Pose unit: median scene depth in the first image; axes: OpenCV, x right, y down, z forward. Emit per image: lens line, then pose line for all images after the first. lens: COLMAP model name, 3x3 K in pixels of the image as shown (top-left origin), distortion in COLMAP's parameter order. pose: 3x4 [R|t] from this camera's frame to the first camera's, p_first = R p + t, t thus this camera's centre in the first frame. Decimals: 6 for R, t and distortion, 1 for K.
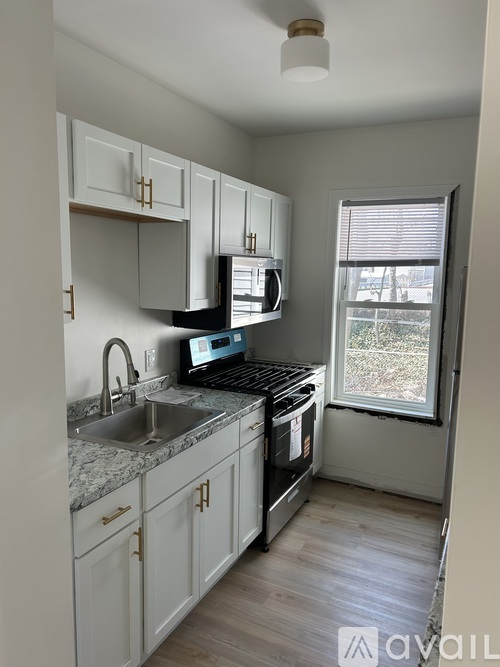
lens RADIAL K [[493.4, 0, 250.0], [0, 493.4, 333.5], [0, 0, 1]] dist [-0.003457, -0.009347]
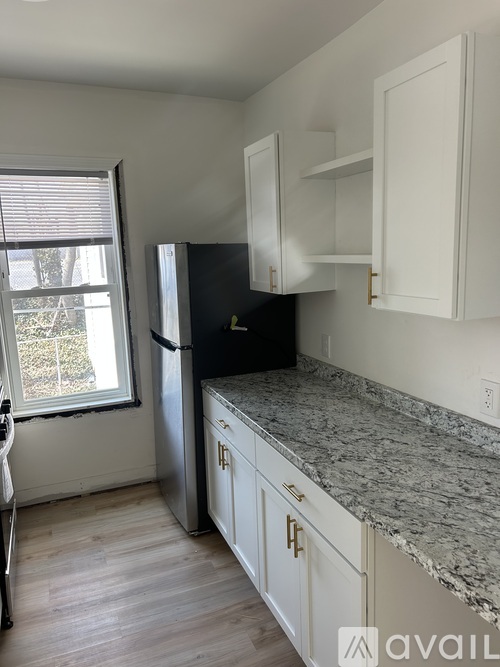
lens RADIAL K [[493.4, 0, 250.0], [0, 493.4, 333.5], [0, 0, 1]] dist [-0.003457, -0.009347]
pose [[0.654627, -0.169252, 0.736761, -0.173753], [0.144284, 0.984671, 0.098004, -0.021316], [-0.742055, 0.042147, 0.669013, 0.165760]]
